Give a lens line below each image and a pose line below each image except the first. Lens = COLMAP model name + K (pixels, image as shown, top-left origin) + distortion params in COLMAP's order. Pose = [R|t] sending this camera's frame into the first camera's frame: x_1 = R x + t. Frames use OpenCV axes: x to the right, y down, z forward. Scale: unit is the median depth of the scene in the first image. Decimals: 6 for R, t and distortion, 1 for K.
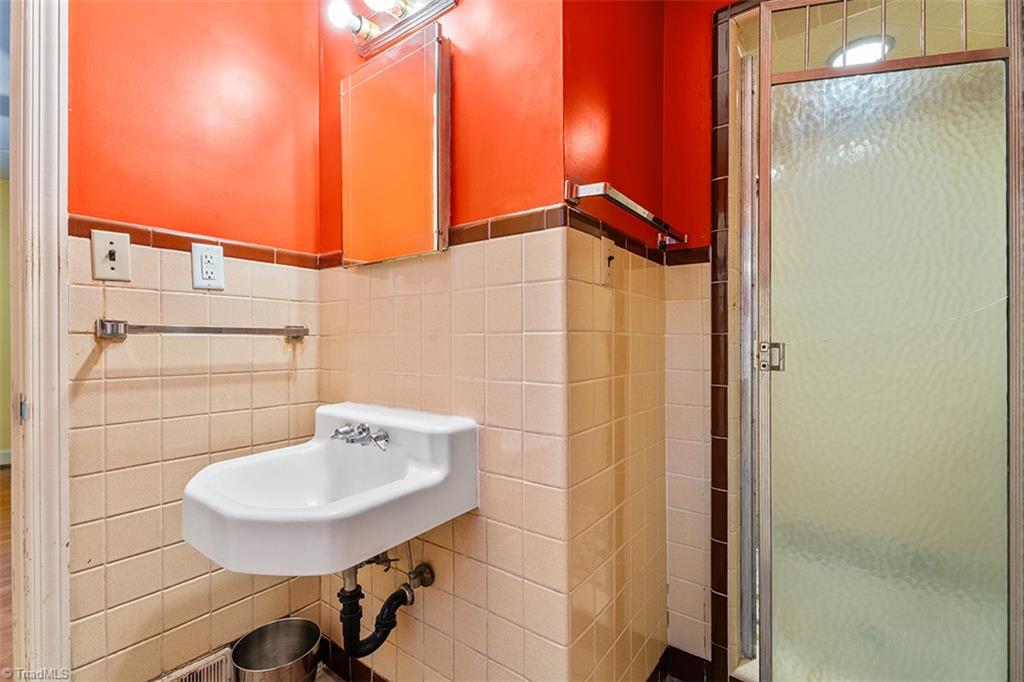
lens RADIAL K [[453.7, 0, 509.2], [0, 453.7, 343.7], [0, 0, 1]] dist [0.005466, -0.000047]
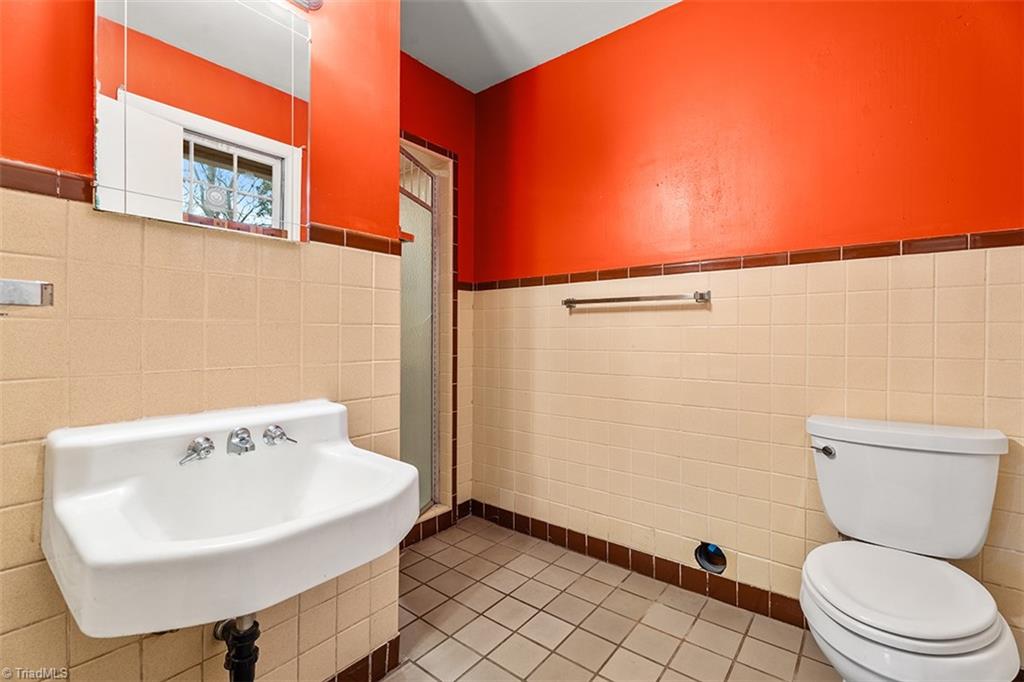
lens RADIAL K [[453.7, 0, 509.5], [0, 453.7, 337.6], [0, 0, 1]] dist [0.005466, -0.000047]
pose [[0.029860, -0.004235, 0.999545, -1.223153], [-0.002699, 0.999987, 0.004317, 0.005885], [-0.999550, -0.002827, 0.029848, 0.524097]]
